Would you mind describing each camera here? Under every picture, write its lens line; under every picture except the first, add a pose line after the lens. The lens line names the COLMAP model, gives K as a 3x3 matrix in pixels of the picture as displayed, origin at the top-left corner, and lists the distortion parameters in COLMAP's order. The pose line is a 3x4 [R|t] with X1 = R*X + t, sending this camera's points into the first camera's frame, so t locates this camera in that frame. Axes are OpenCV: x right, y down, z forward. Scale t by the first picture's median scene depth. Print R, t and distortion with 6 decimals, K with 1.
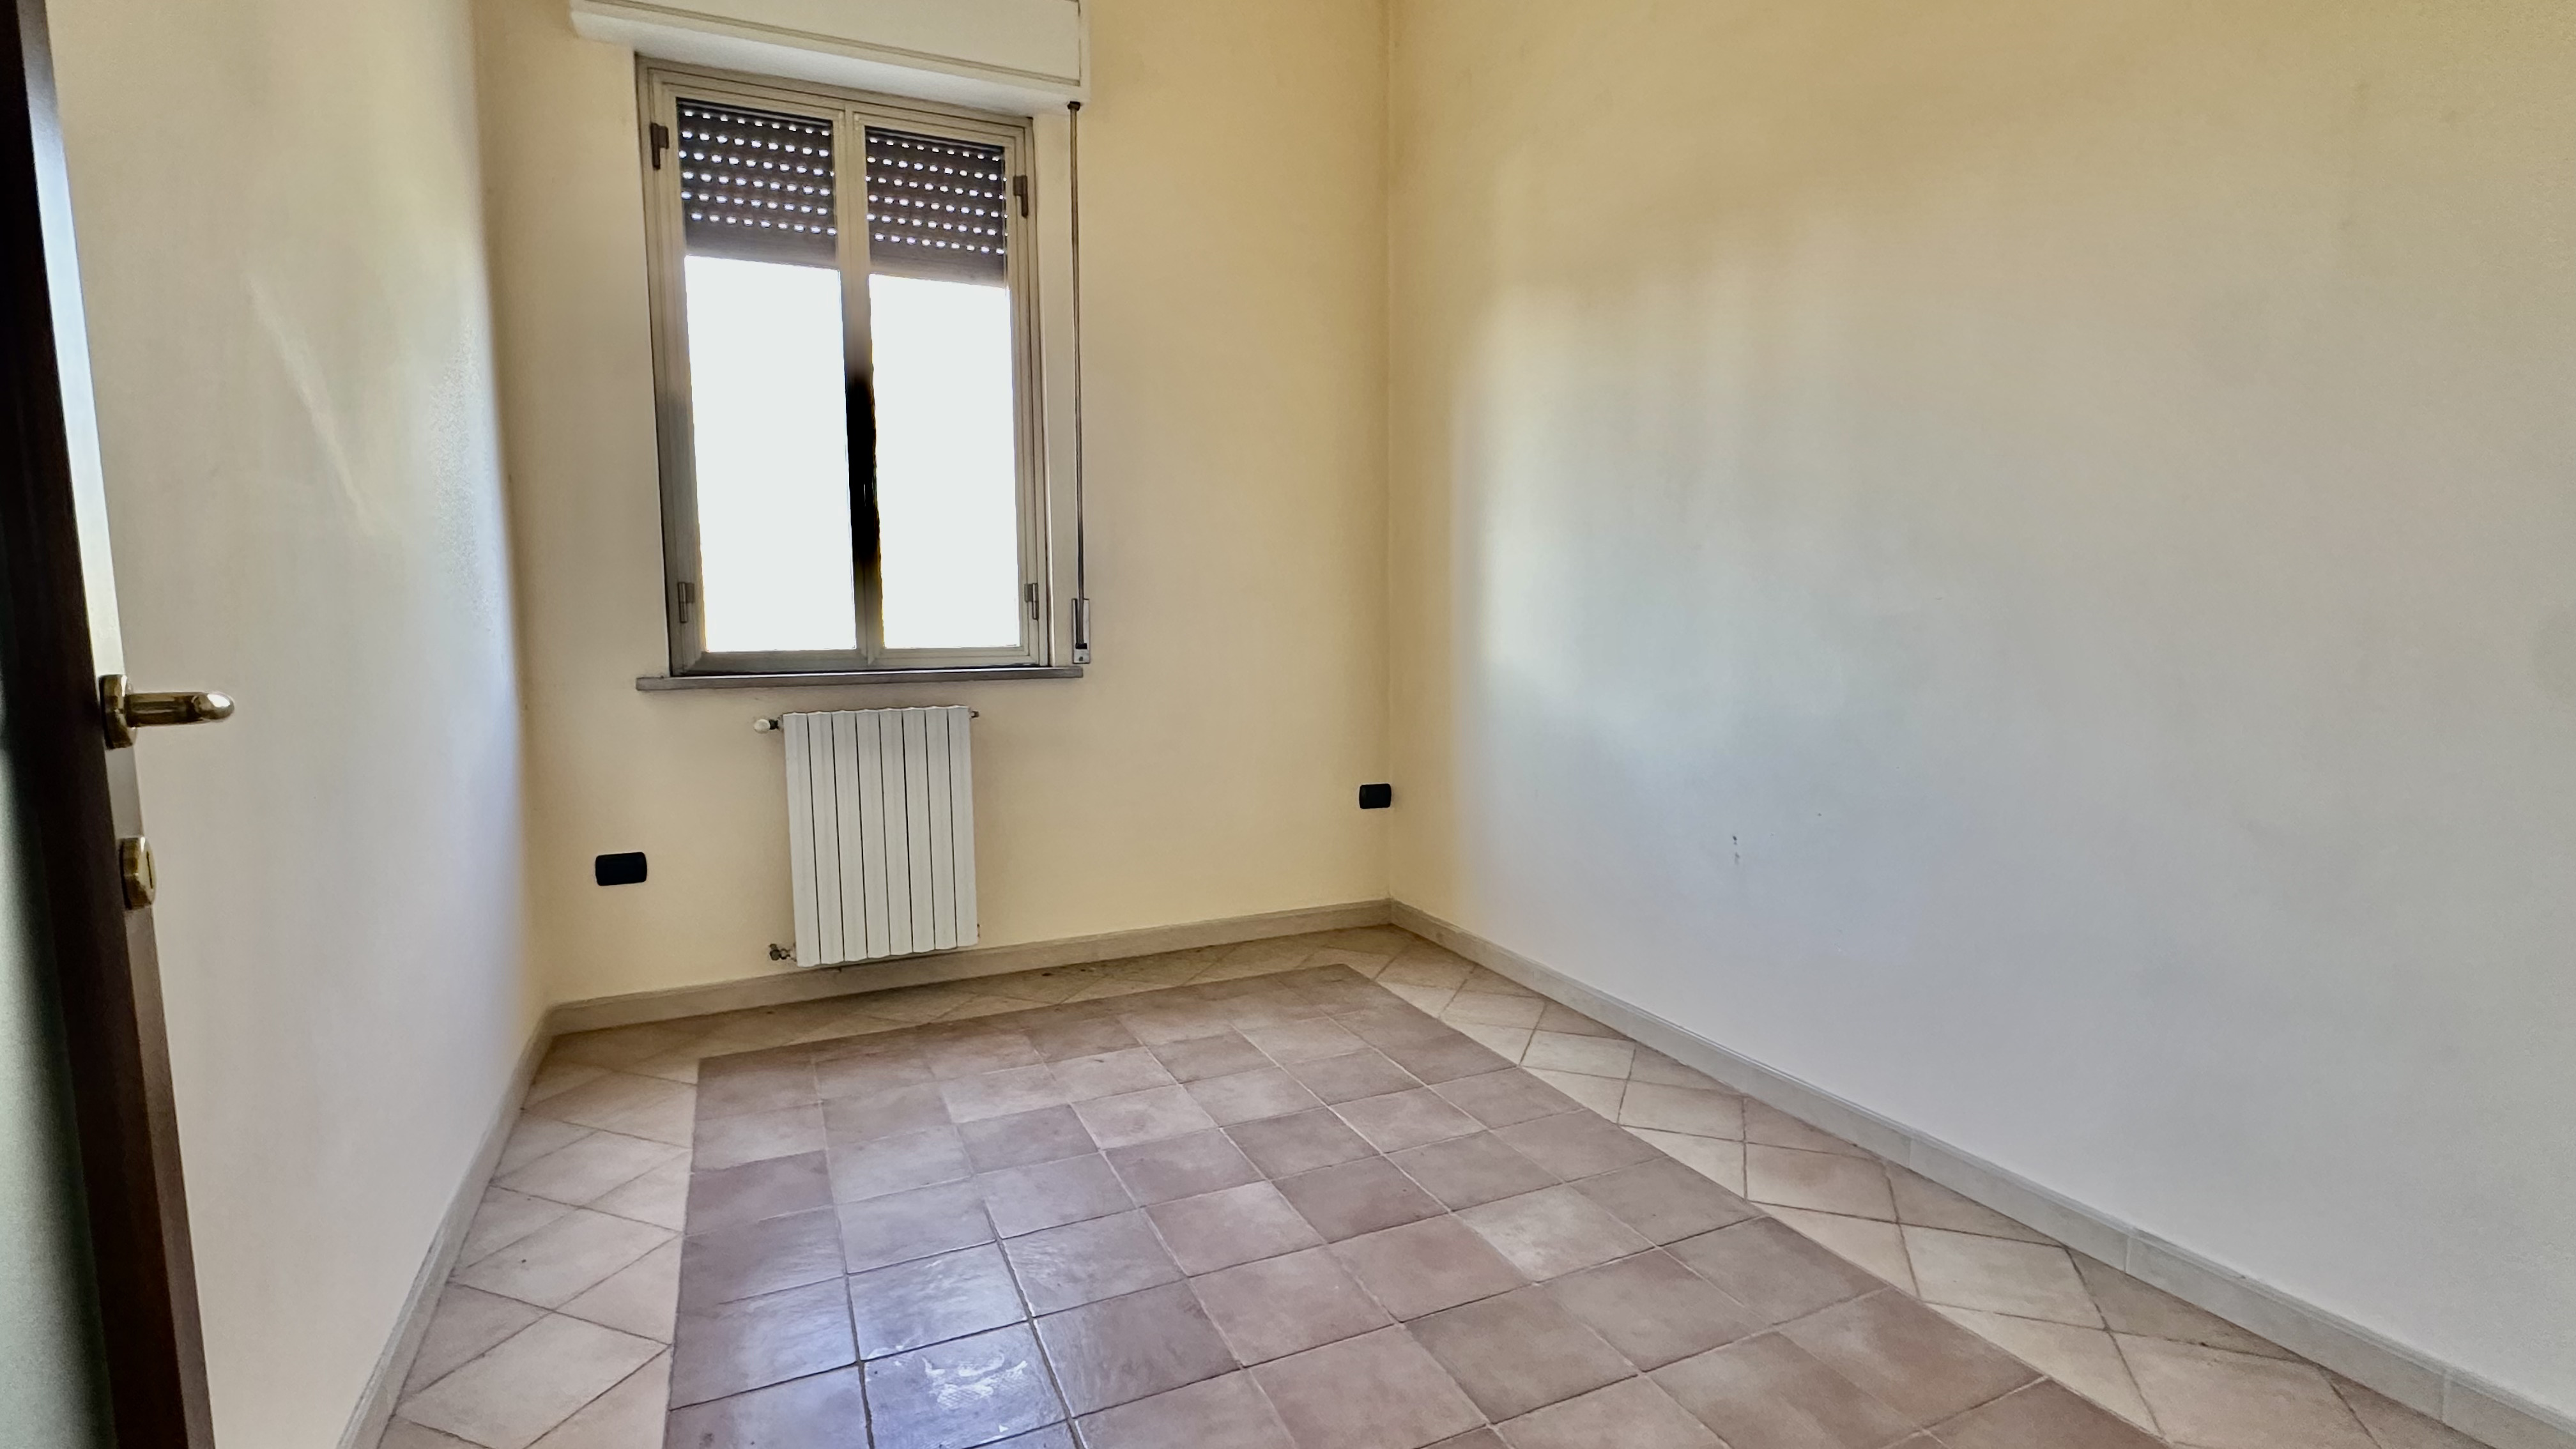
lens RADIAL K [[1220.0, 0, 1302.0], [0, 1220.0, 718.8], [0, 0, 1]] dist [0.001718, -0.000287]
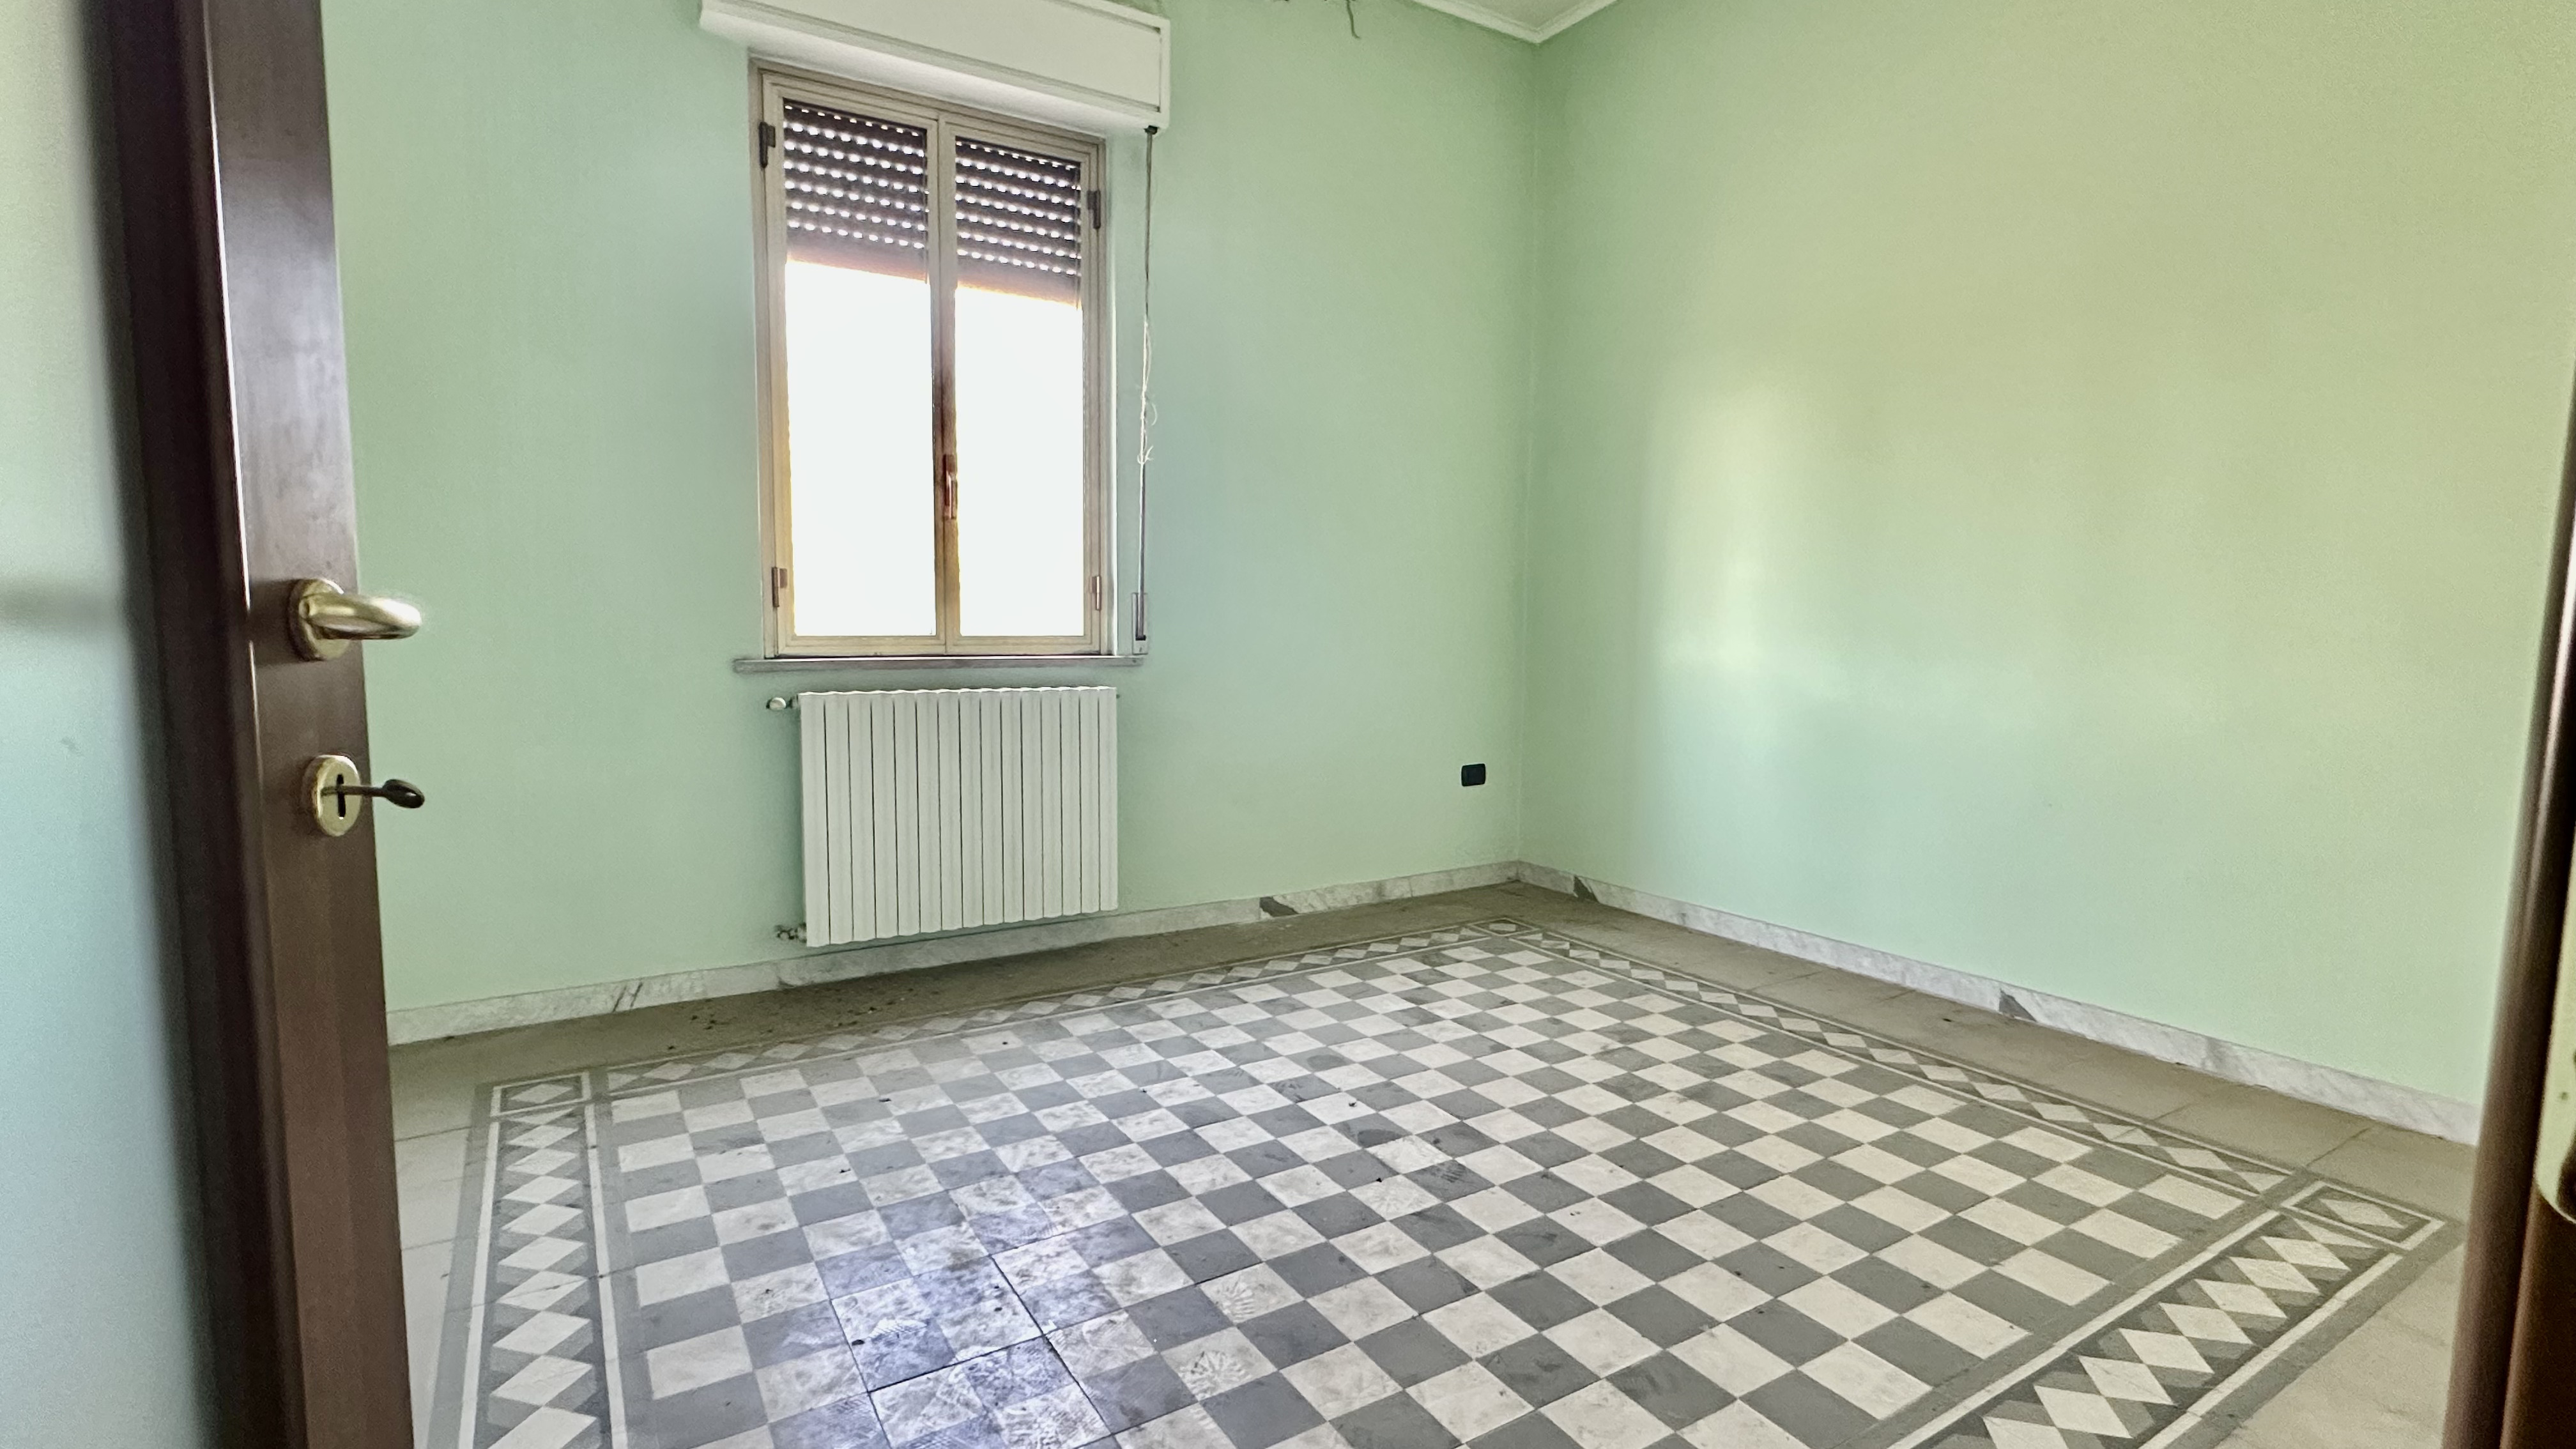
lens RADIAL K [[1220.0, 0, 1286.2], [0, 1220.0, 726.1], [0, 0, 1]] dist [0.001718, -0.000287]
pose [[0.993187, 0.015951, 0.115436, -0.186906], [-0.016437, 0.999860, 0.003259, 0.012743], [-0.115367, -0.005134, 0.993310, -0.075390]]
